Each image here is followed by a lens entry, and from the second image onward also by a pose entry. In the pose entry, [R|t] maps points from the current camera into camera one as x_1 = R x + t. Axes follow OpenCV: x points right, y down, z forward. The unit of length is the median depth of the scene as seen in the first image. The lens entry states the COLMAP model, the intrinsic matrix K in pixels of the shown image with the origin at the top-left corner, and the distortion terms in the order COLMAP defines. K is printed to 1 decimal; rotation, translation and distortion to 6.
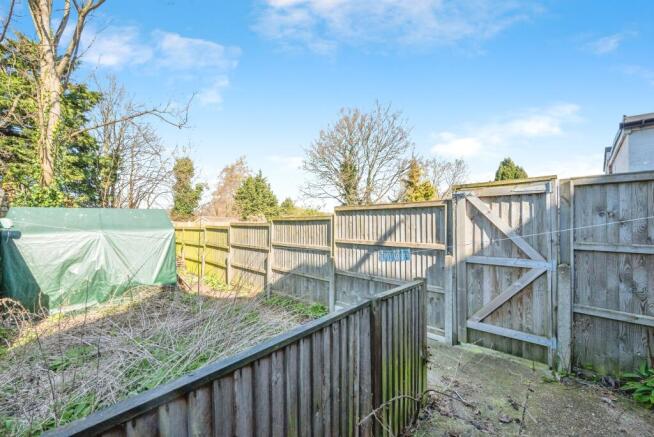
lens RADIAL K [[266.5, 0, 328.7], [0, 266.5, 220.7], [0, 0, 1]] dist [0.000483, -0.000047]
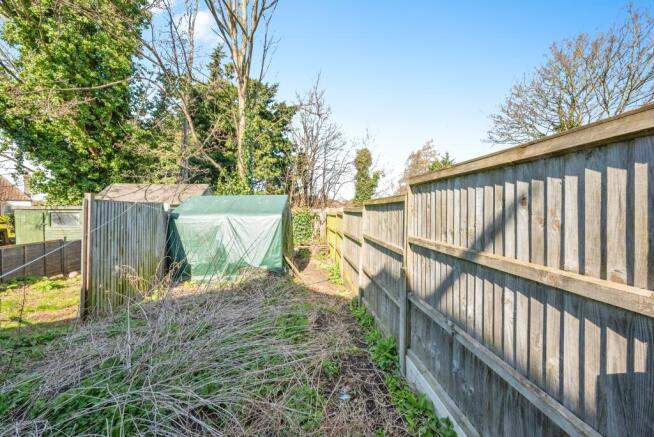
lens RADIAL K [[264.6, 0, 325.6], [0, 264.6, 210.4], [0, 0, 1]] dist [0.001017, 0.000077]
pose [[0.760530, 0.007597, -0.649259, 0.223792], [-0.000676, 0.999940, 0.010908, 0.008738], [0.649303, -0.007857, 0.760489, 0.424246]]
